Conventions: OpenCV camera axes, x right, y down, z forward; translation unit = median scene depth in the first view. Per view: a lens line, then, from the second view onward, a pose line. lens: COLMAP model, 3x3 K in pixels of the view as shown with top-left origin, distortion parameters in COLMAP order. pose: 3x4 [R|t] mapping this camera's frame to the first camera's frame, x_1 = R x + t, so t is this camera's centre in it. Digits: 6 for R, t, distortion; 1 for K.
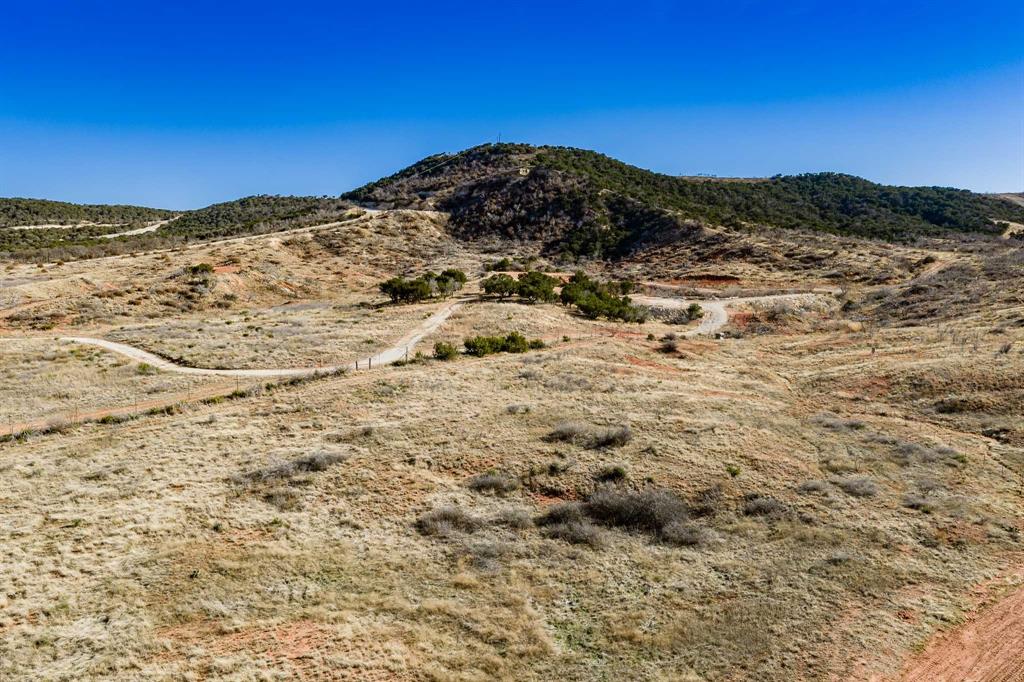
lens RADIAL K [[835.7, 0, 509.5], [0, 835.7, 342.6], [0, 0, 1]] dist [0.075189, -0.050584]
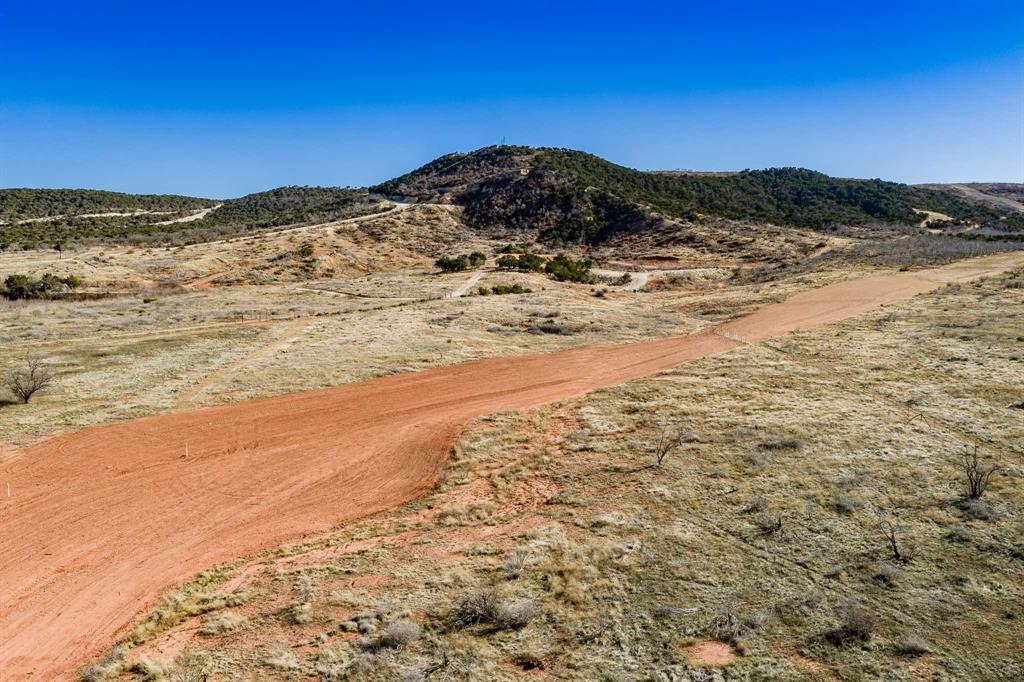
lens RADIAL K [[835.7, 0, 509.5], [0, 835.7, 342.6], [0, 0, 1]] dist [0.075189, -0.050584]
pose [[0.999997, 0.000299, -0.002445, -0.001499], [-0.000249, 0.999791, 0.020447, 0.021363], [0.002451, -0.020446, 0.999788, -0.244792]]
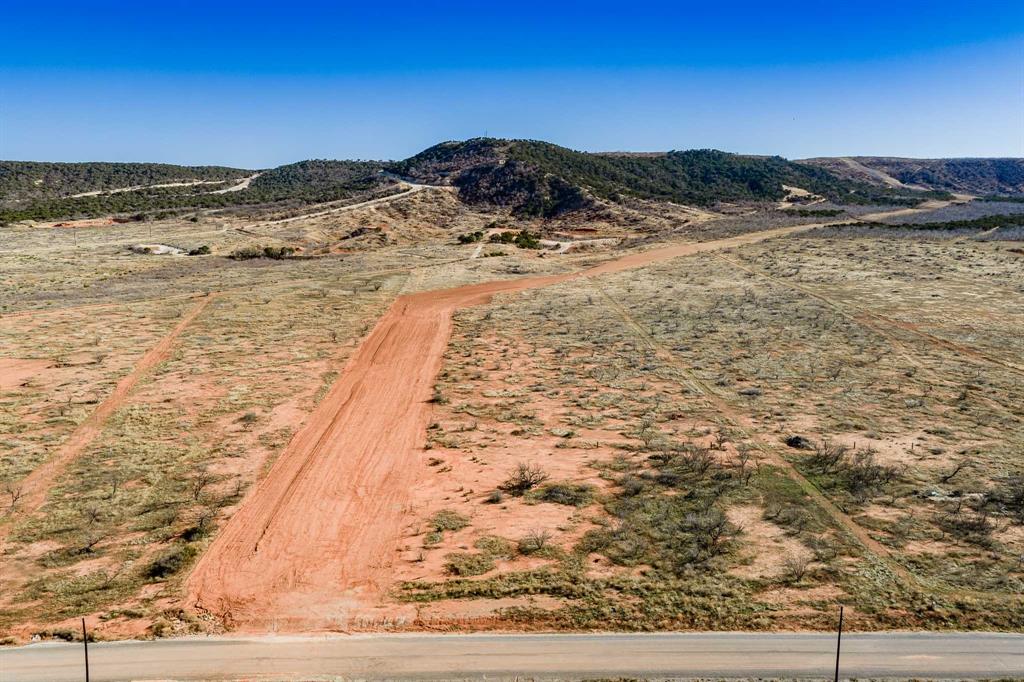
lens RADIAL K [[835.7, 0, 509.5], [0, 835.7, 342.6], [0, 0, 1]] dist [0.075189, -0.050584]
pose [[0.999618, -0.004011, 0.027348, -0.017152], [0.001727, 0.996546, 0.083019, 0.023961], [-0.027587, -0.082940, 0.996173, -0.808081]]
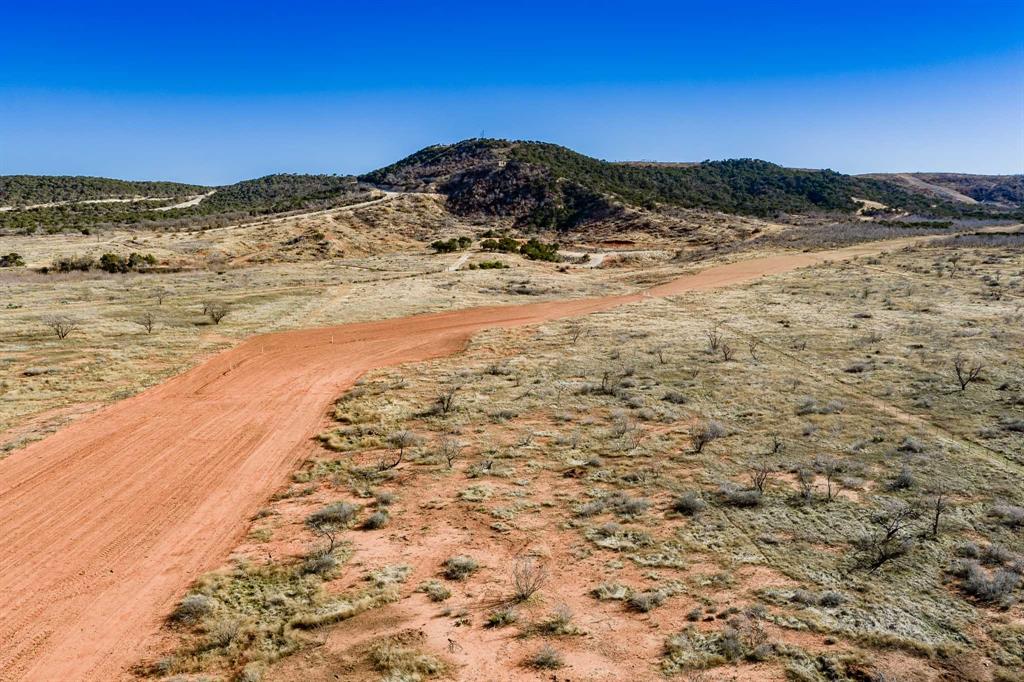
lens RADIAL K [[835.7, 0, 509.5], [0, 835.7, 342.6], [0, 0, 1]] dist [0.075189, -0.050584]
pose [[0.999678, -0.002254, 0.025287, -0.005892], [0.001278, 0.999257, 0.038520, 0.034254], [-0.025355, -0.038476, 0.998938, -0.390307]]
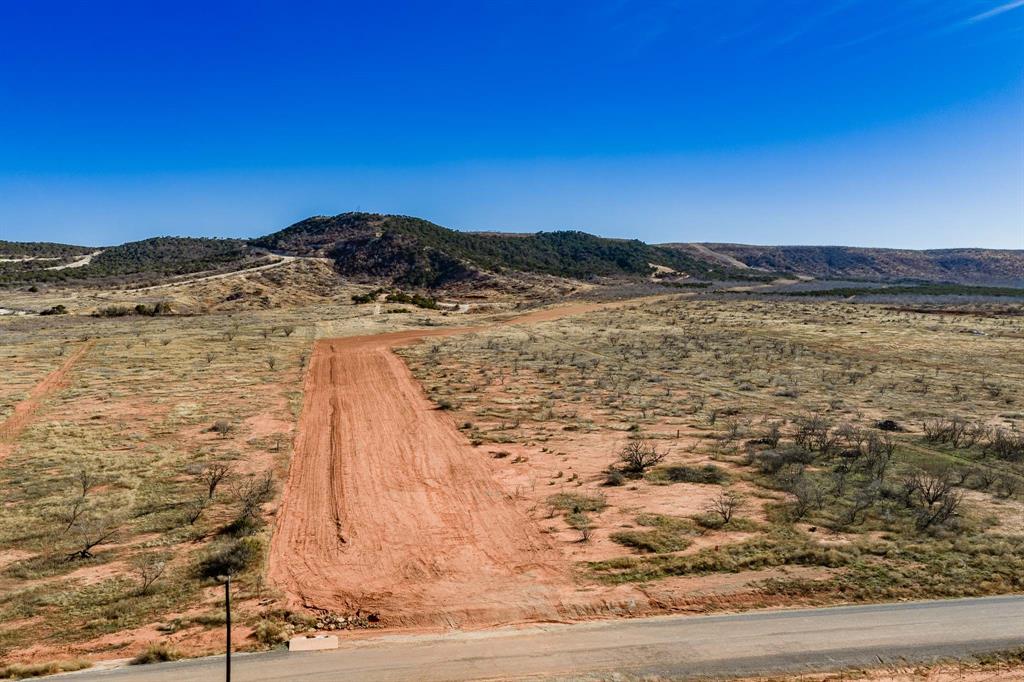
lens RADIAL K [[835.7, 0, 509.5], [0, 835.7, 342.6], [0, 0, 1]] dist [0.075189, -0.050584]
pose [[0.978425, -0.011637, 0.206272, -0.081278], [0.017522, 0.999489, -0.026725, 0.066074], [-0.205856, 0.029763, 0.978130, -0.745377]]
